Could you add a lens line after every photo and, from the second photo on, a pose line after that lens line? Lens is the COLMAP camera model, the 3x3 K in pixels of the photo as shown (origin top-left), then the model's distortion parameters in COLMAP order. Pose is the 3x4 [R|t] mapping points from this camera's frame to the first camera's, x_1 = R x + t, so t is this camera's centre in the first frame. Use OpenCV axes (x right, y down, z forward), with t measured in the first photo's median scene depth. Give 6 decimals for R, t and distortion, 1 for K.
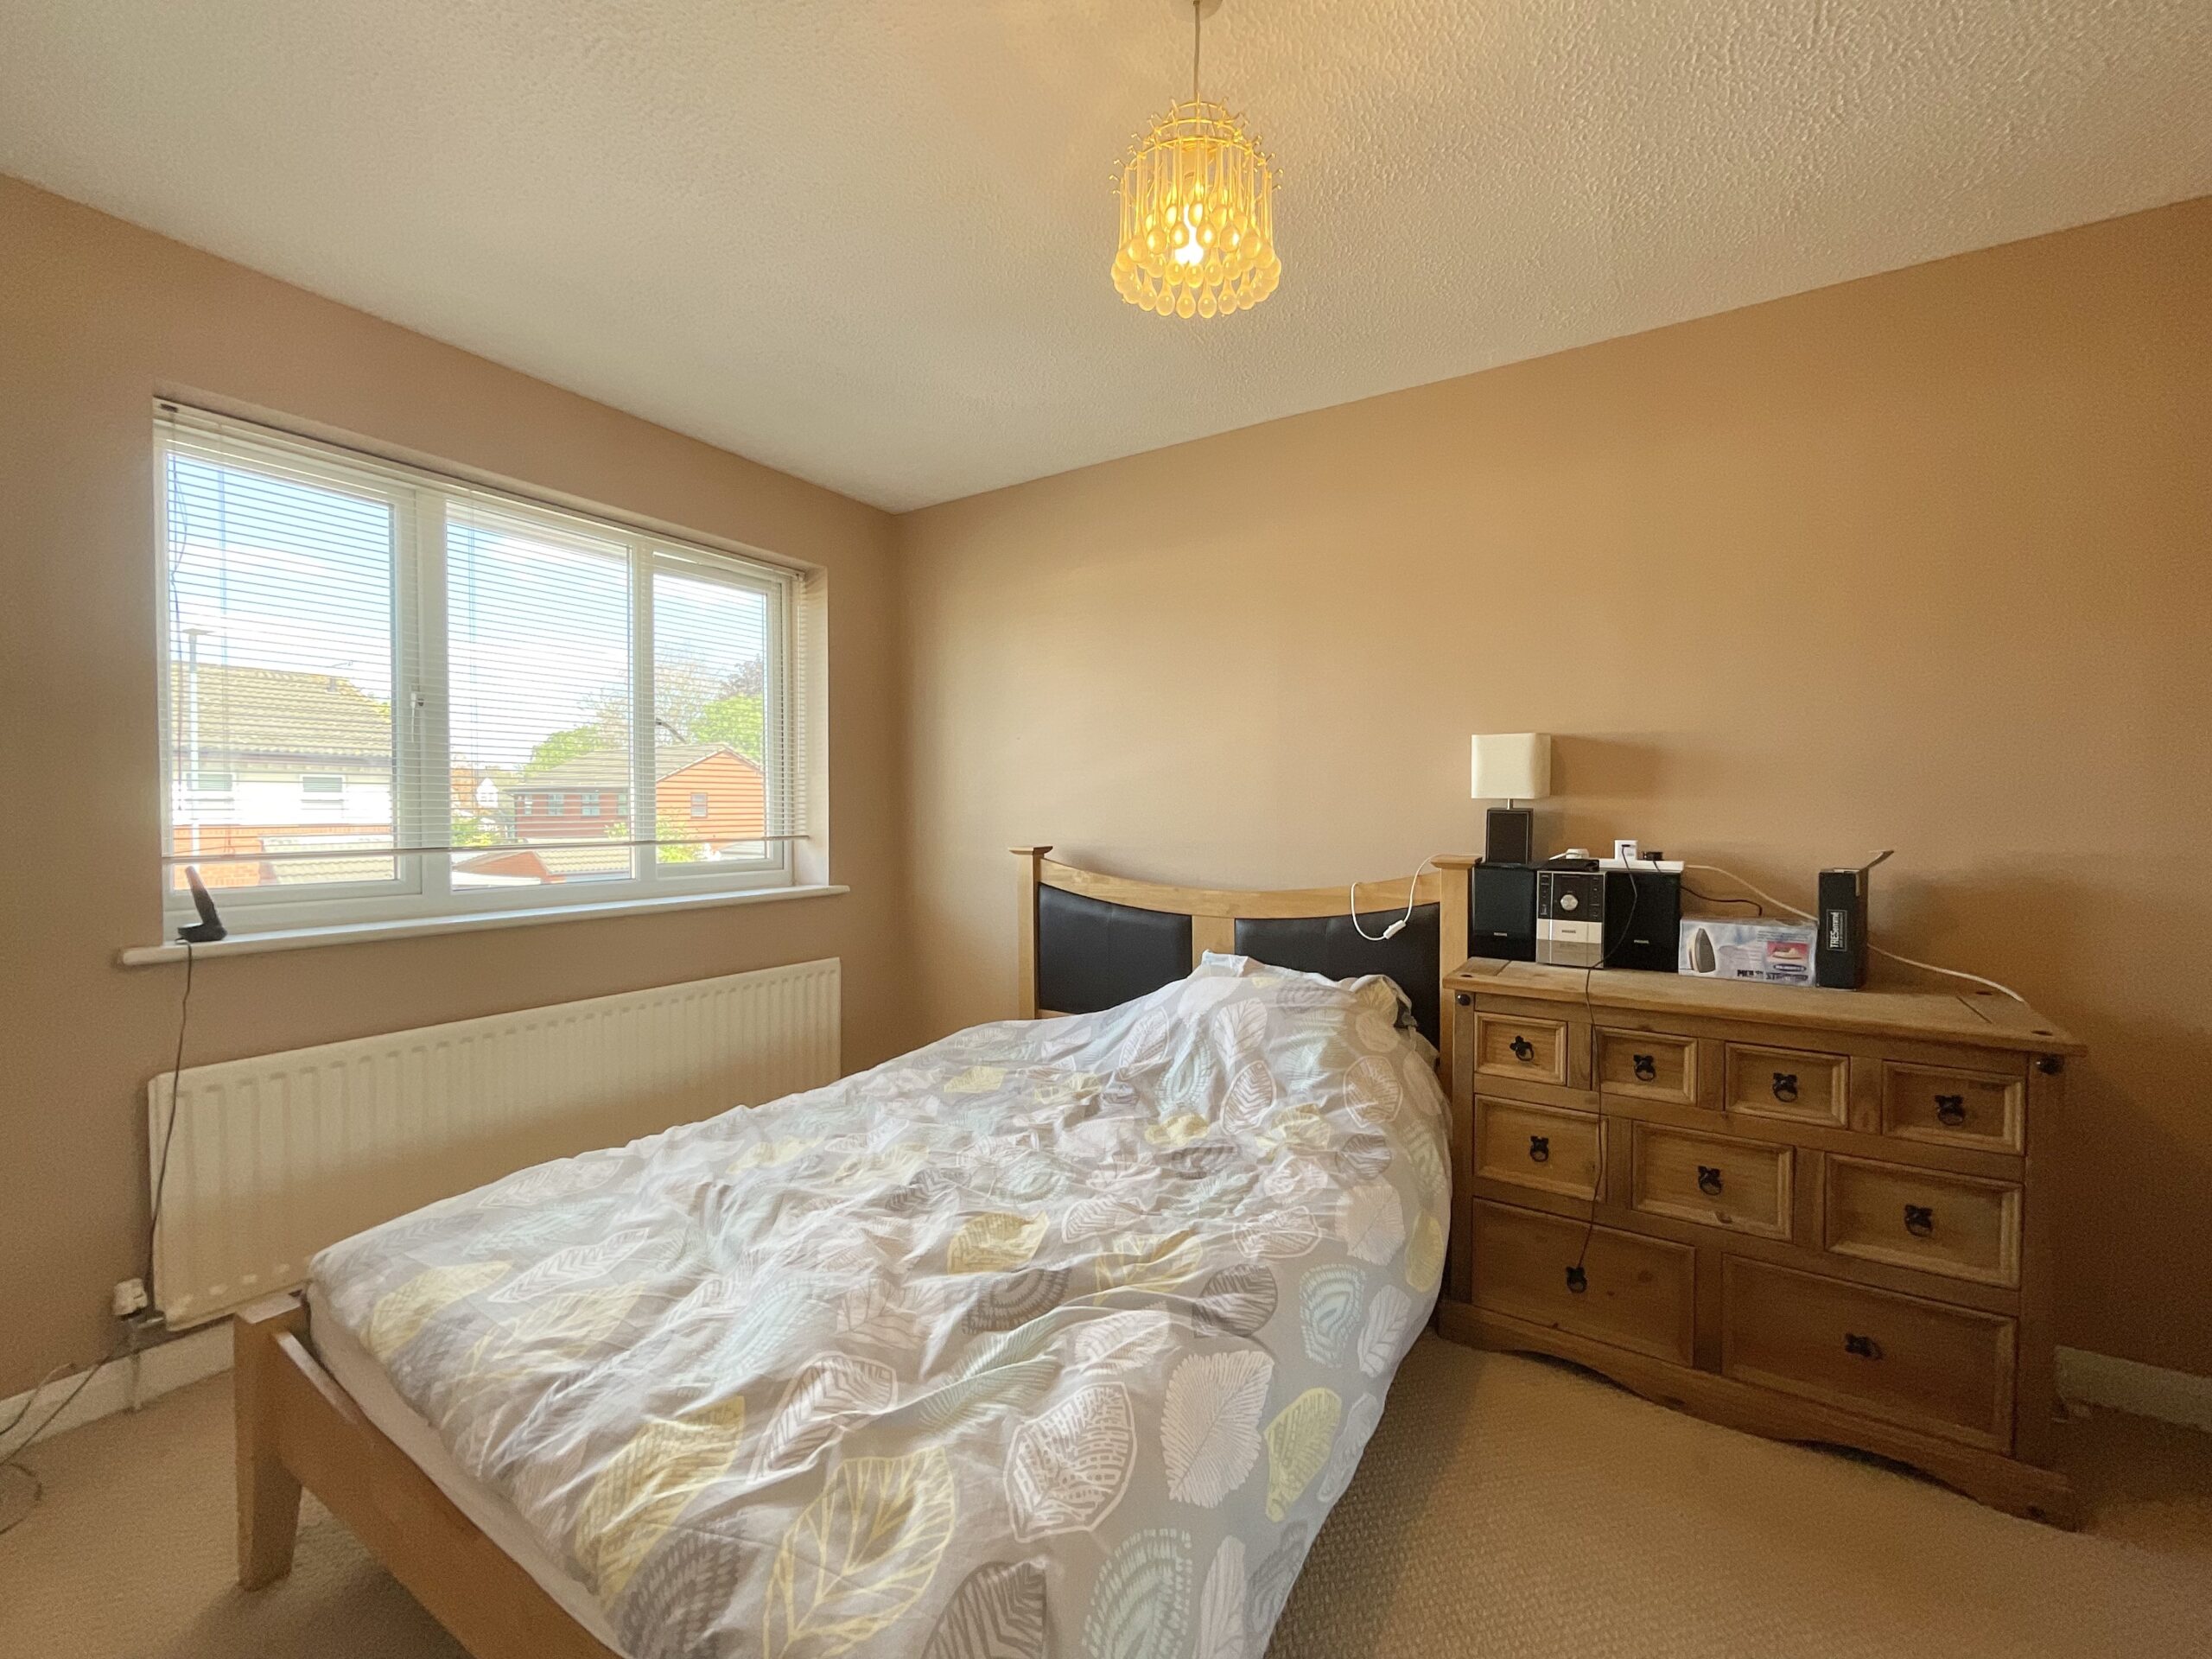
lens RADIAL K [[899.5, 0, 1108.2], [0, 899.5, 826.8], [0, 0, 1]] dist [0.003597, 0.000491]
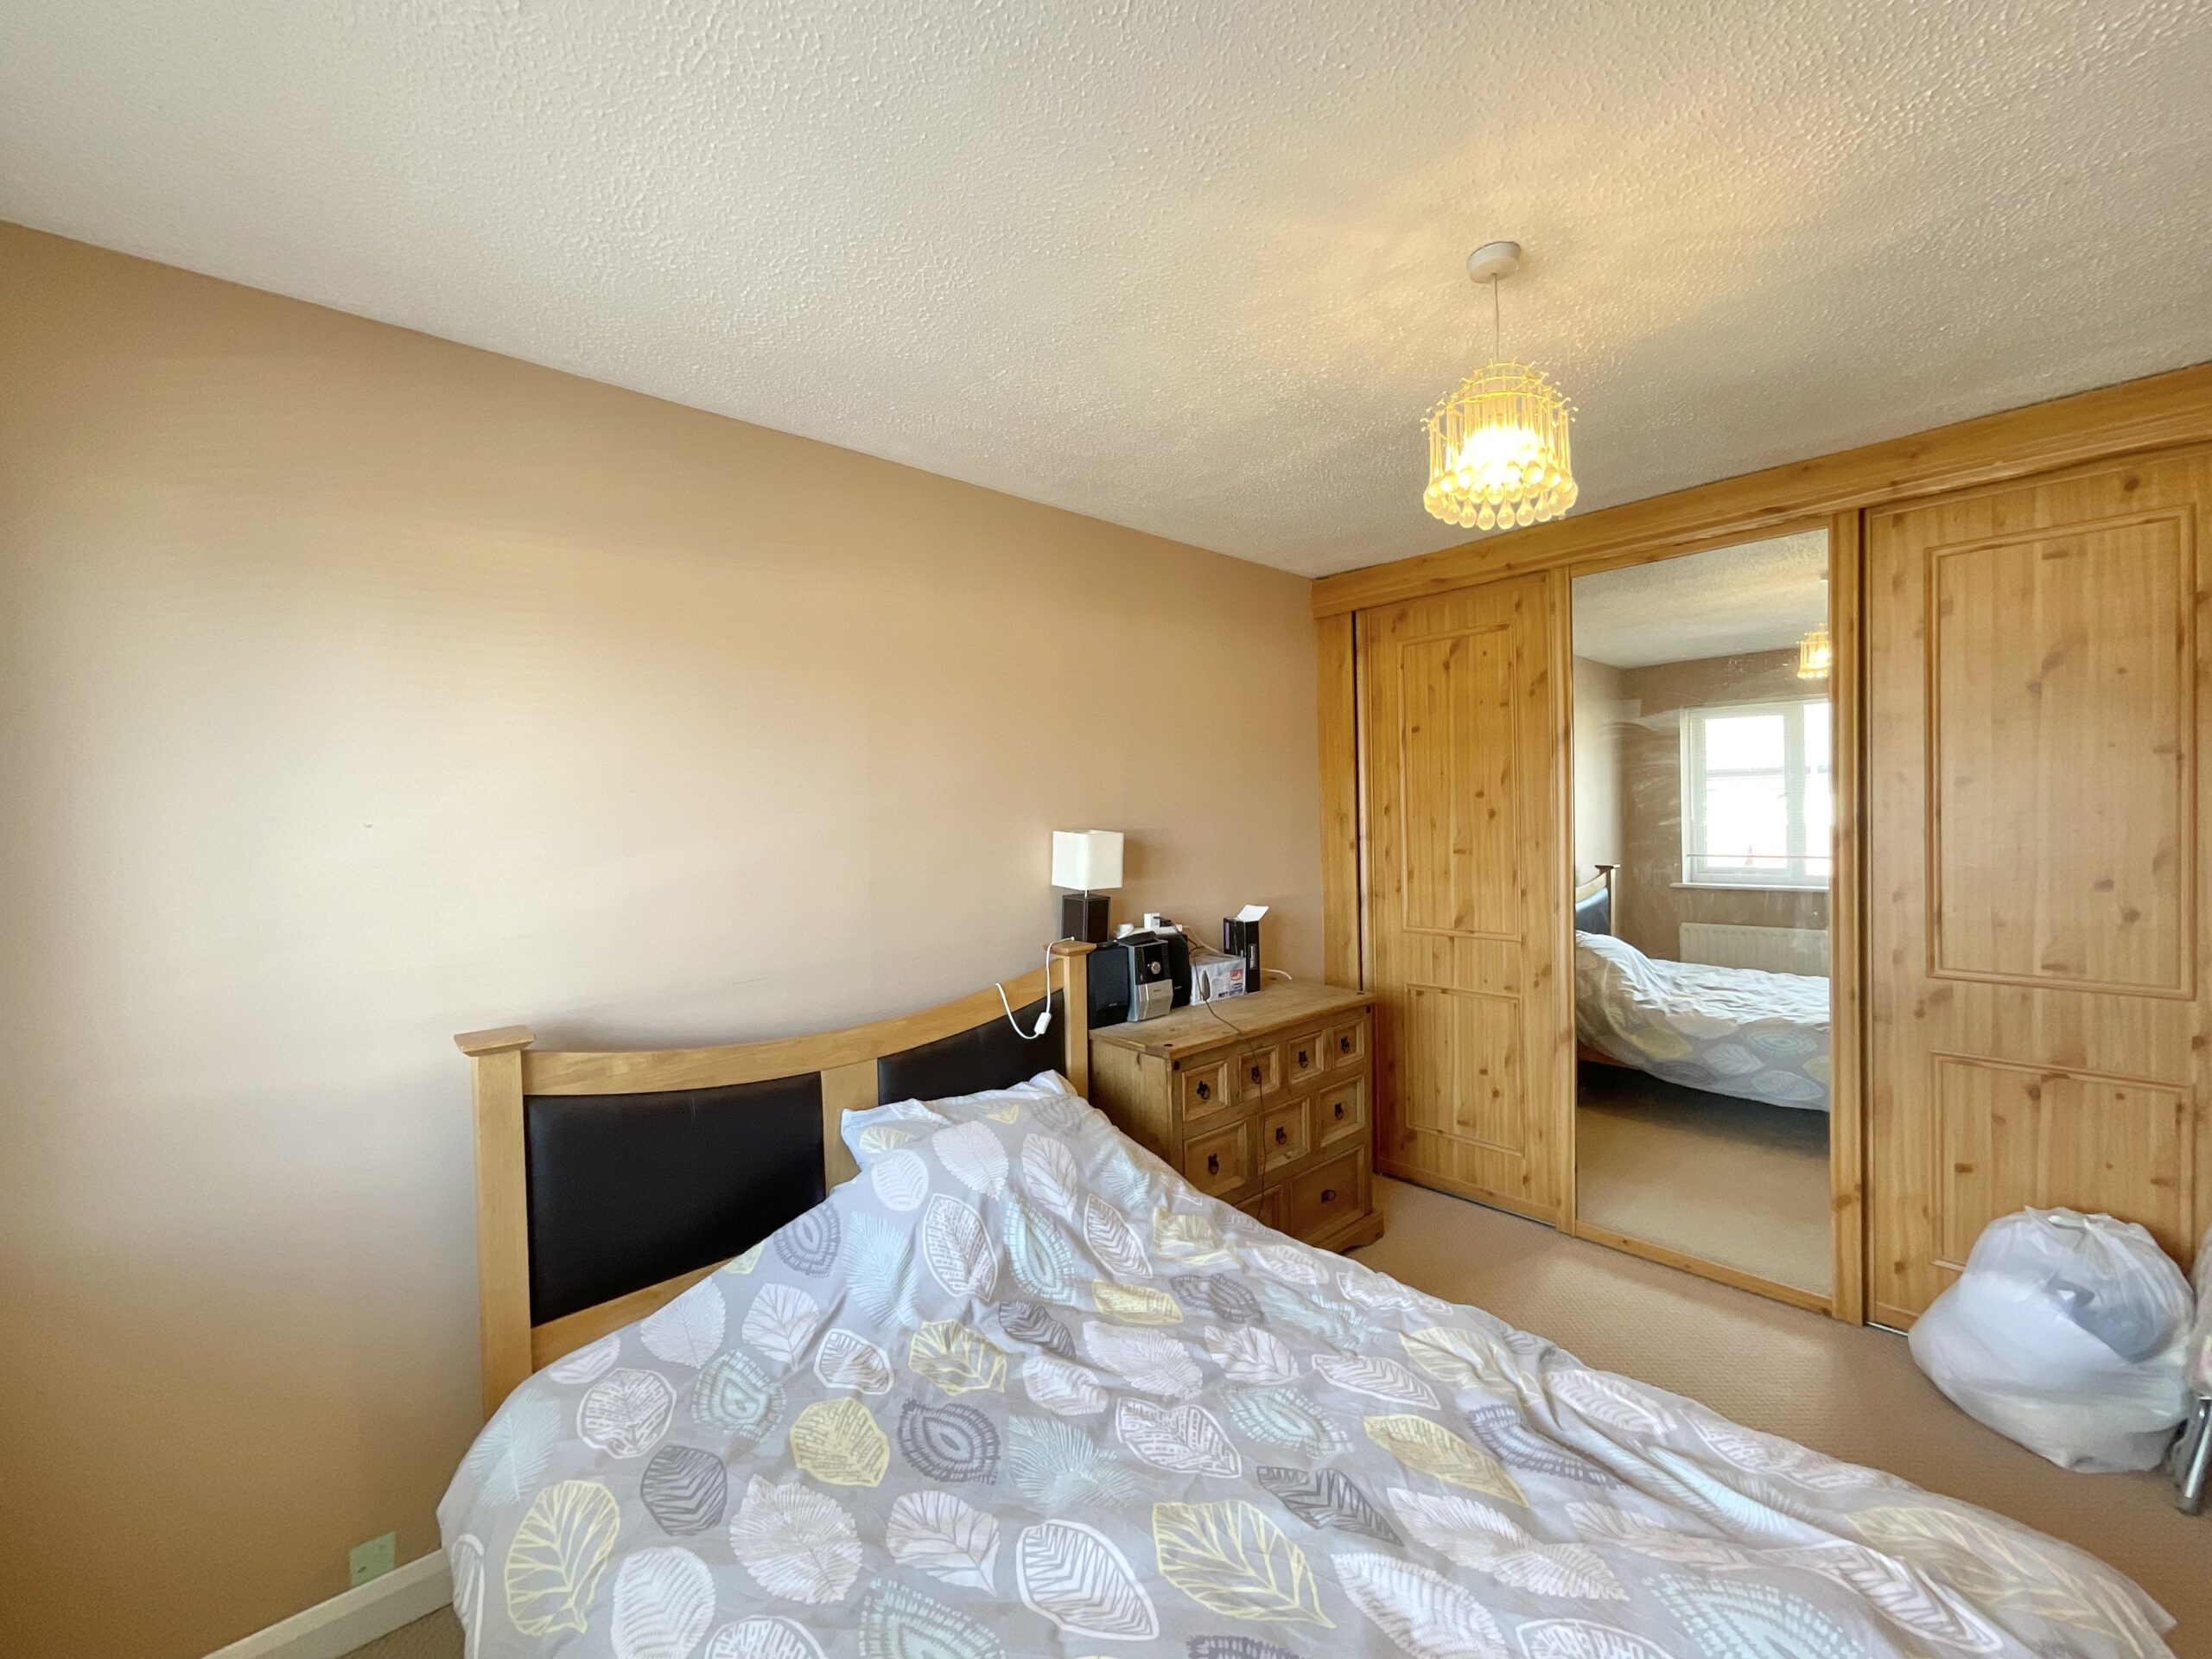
lens RADIAL K [[899.5, 0, 1108.2], [0, 899.5, 826.8], [0, 0, 1]] dist [0.003597, 0.000491]
pose [[0.264759, -0.018163, 0.964143, -0.738663], [0.049448, 0.998763, 0.005237, -0.126589], [-0.963046, 0.046288, 0.265330, 0.741994]]
